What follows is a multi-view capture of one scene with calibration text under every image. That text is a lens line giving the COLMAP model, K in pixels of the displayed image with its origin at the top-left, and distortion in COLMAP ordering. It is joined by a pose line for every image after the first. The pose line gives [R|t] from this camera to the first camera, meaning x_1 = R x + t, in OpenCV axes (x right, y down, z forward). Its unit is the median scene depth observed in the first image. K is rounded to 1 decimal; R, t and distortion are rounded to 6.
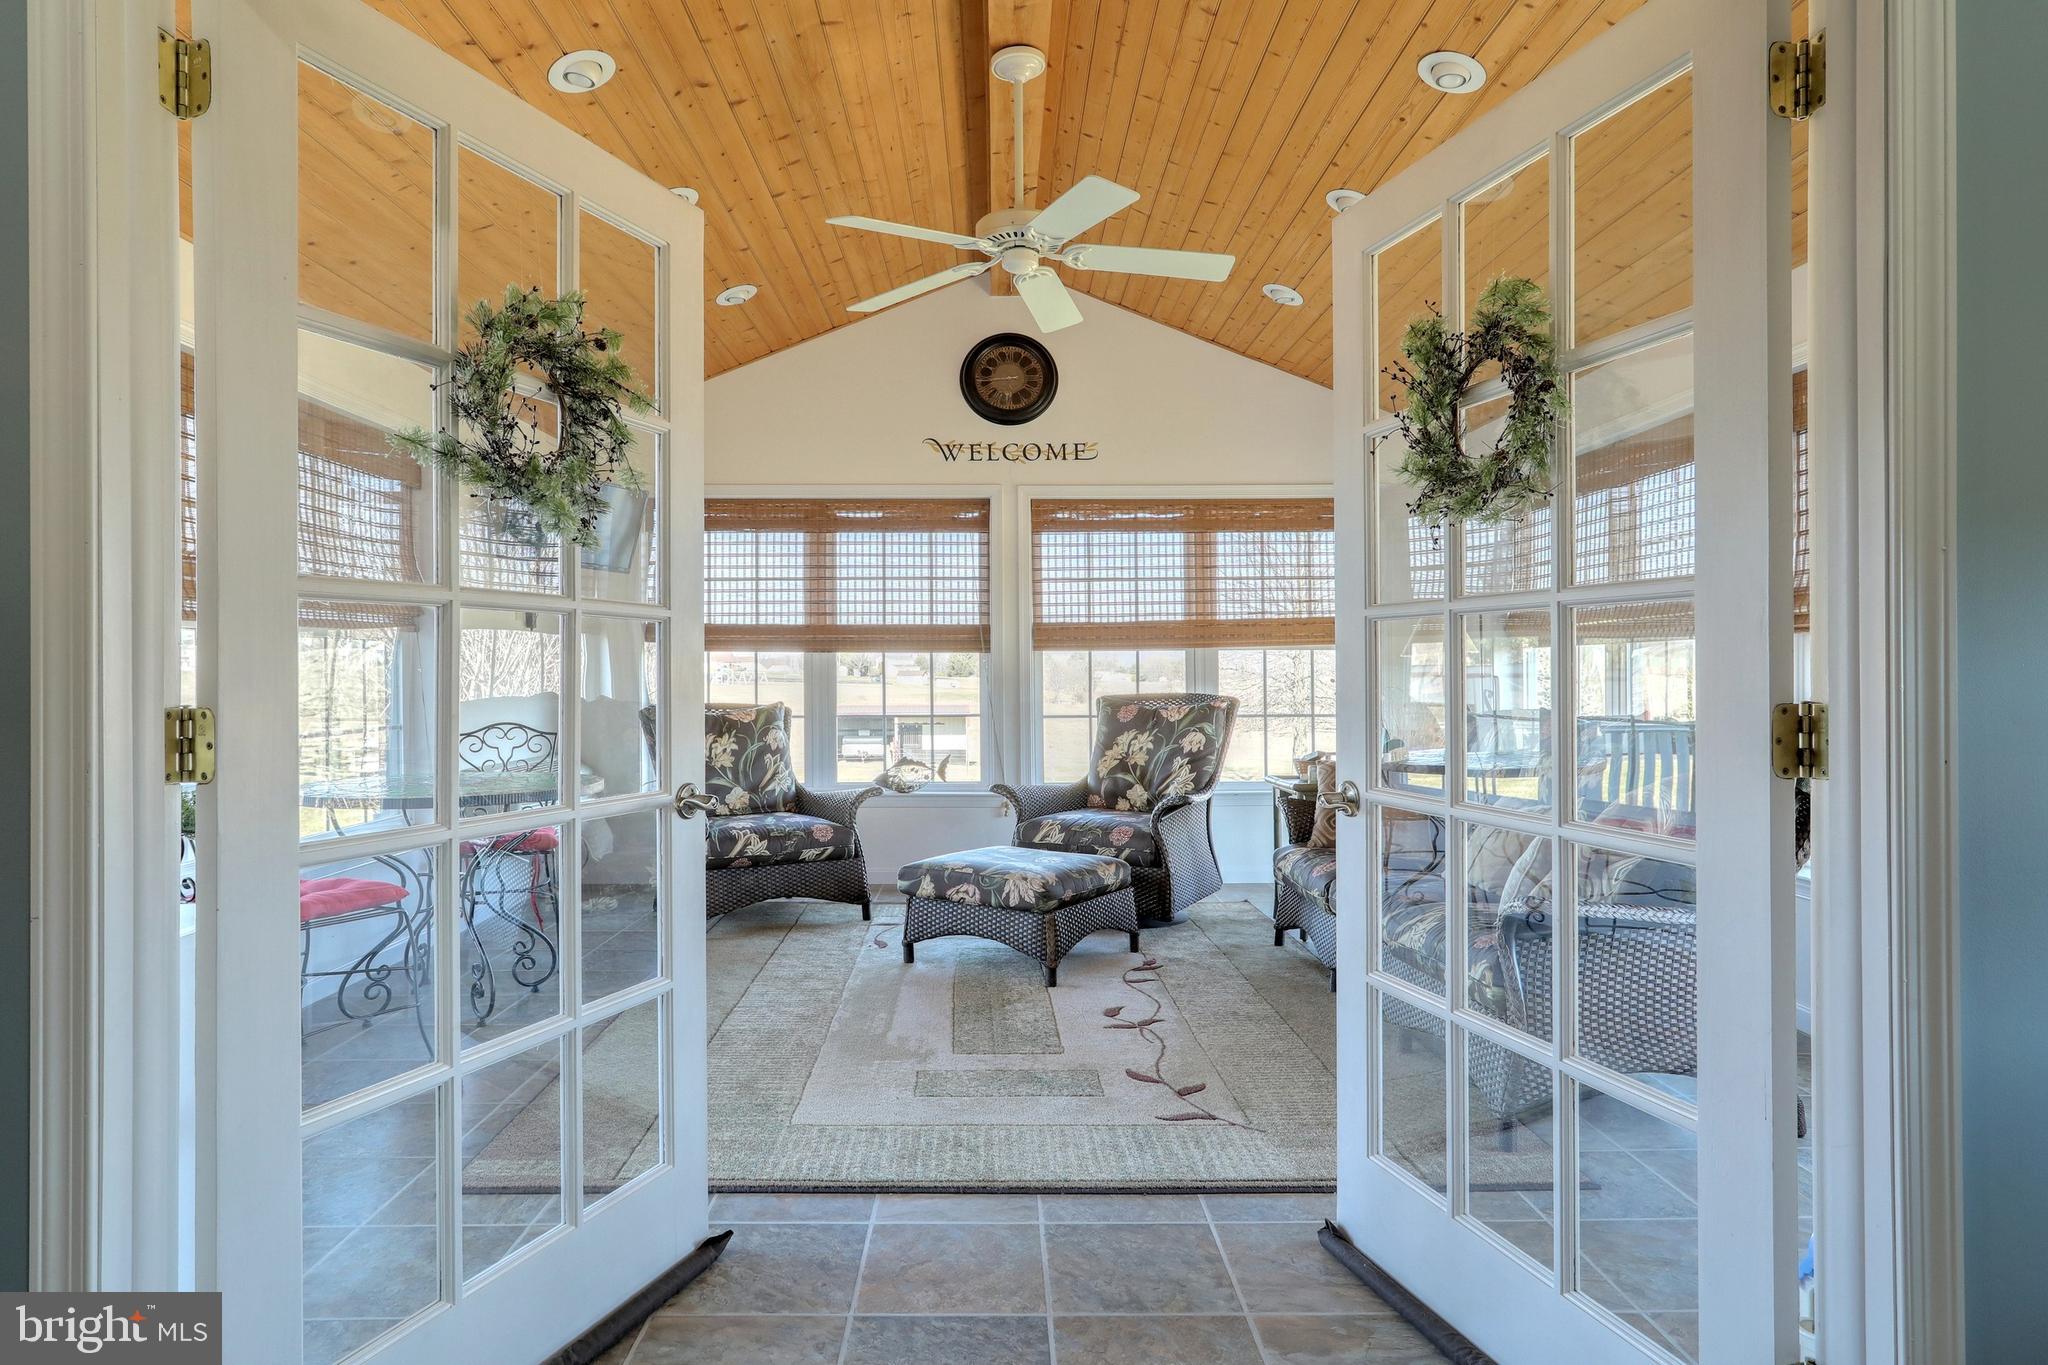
lens RADIAL K [[960.8, 0, 1023.7], [0, 960.8, 681.3], [0, 0, 1]] dist [-0.015573, 0.001362]
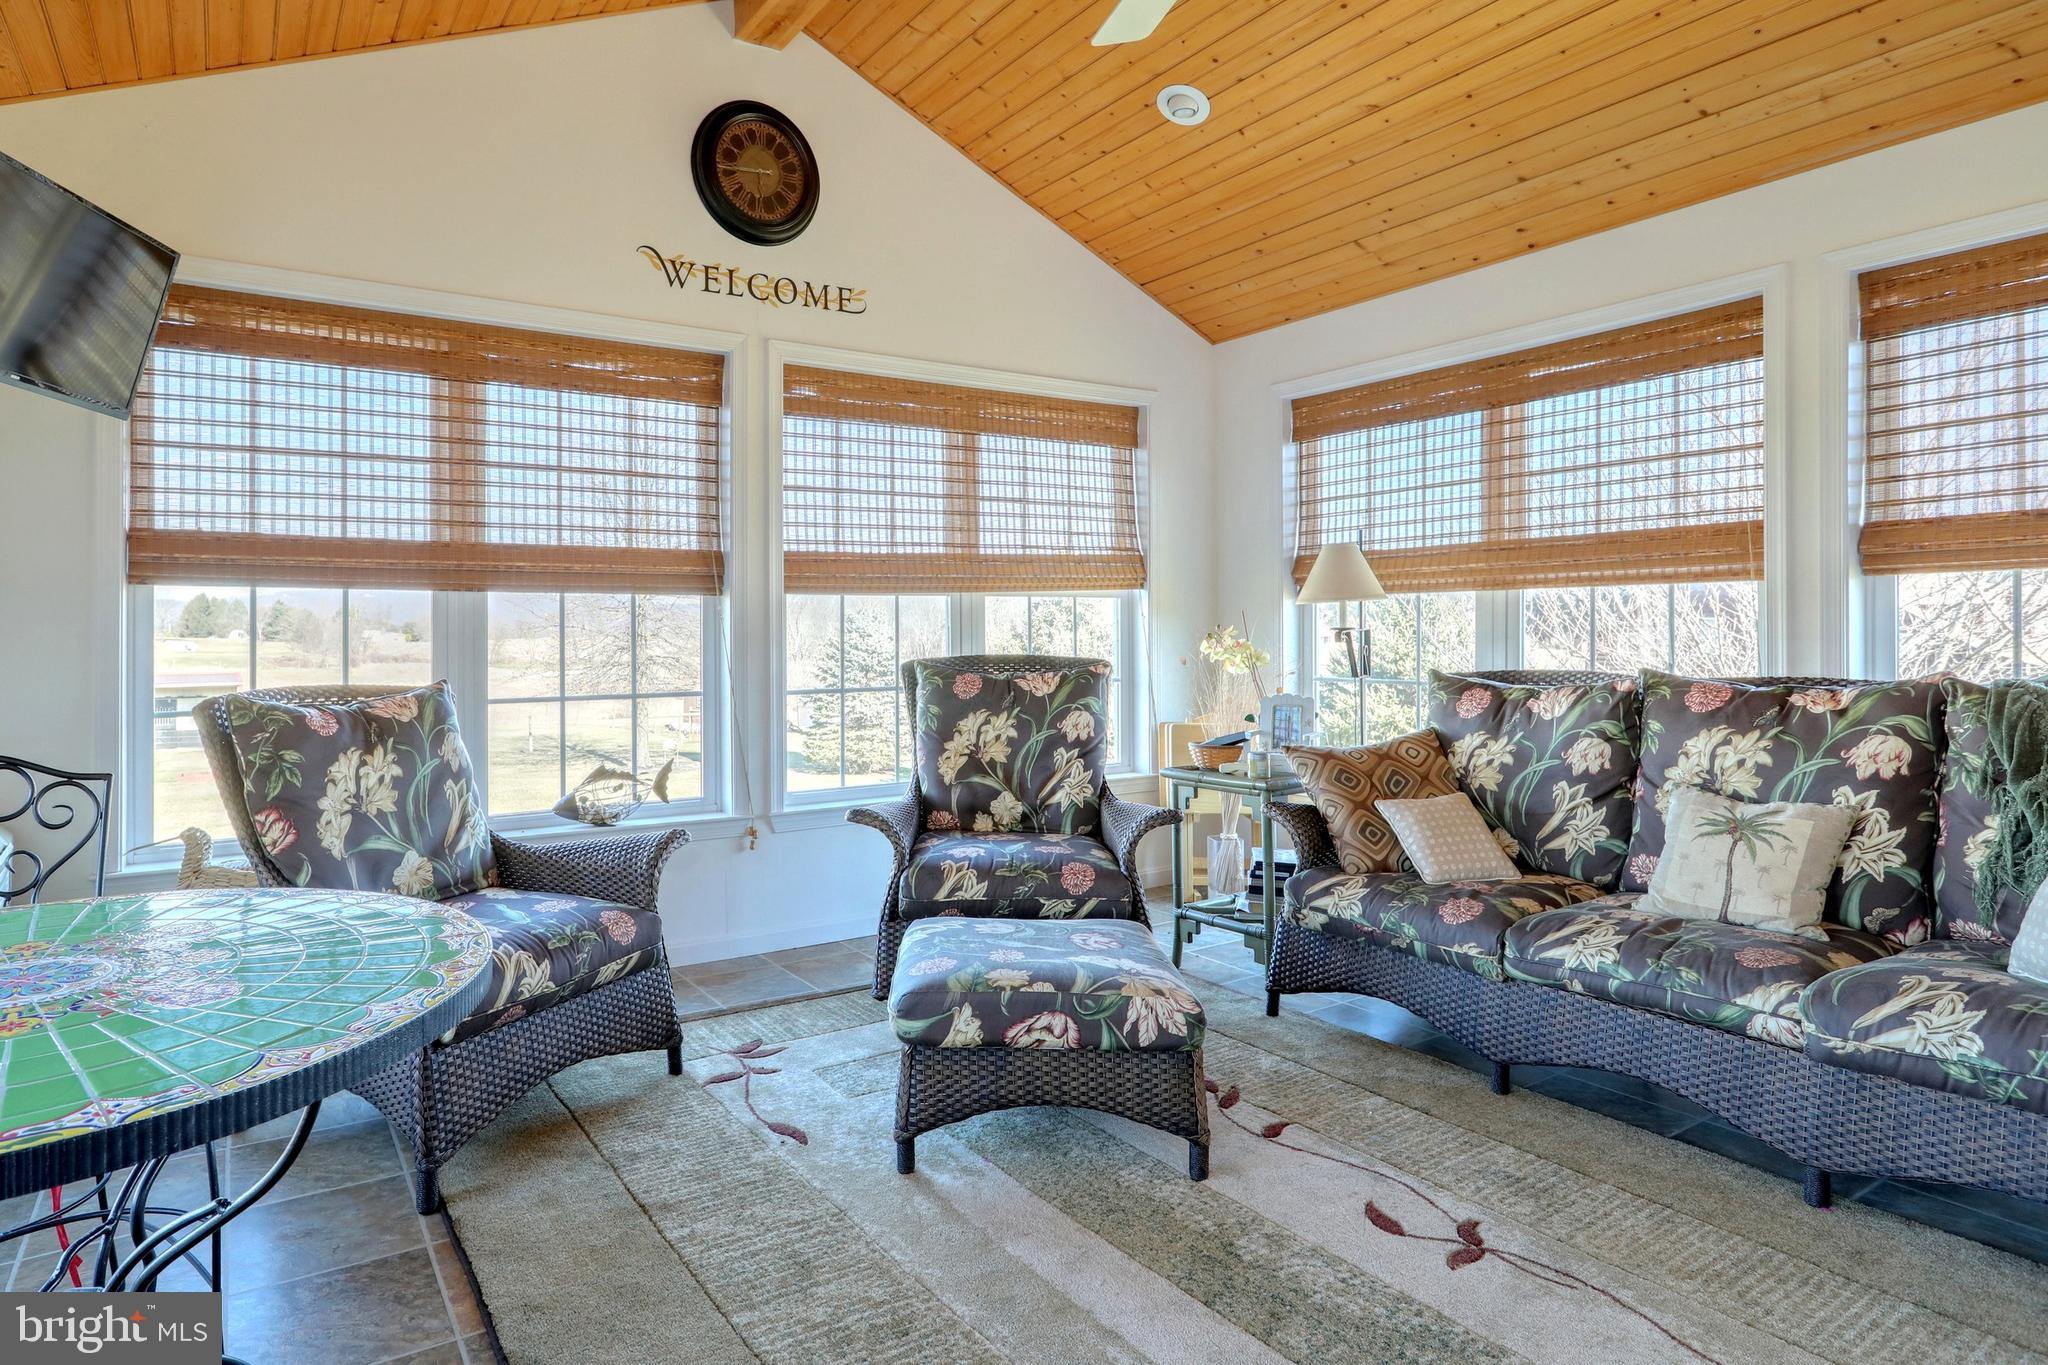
lens RADIAL K [[1183.5, 0, 1025.7], [0, 1183.5, 617.6], [0, 0, 1]] dist [0.004175, -0.002391]
pose [[0.911004, 0.003051, 0.412387, -0.204233], [0.003073, 0.999895, -0.014185, -0.002897], [-0.412387, 0.014190, 0.910898, 0.226482]]
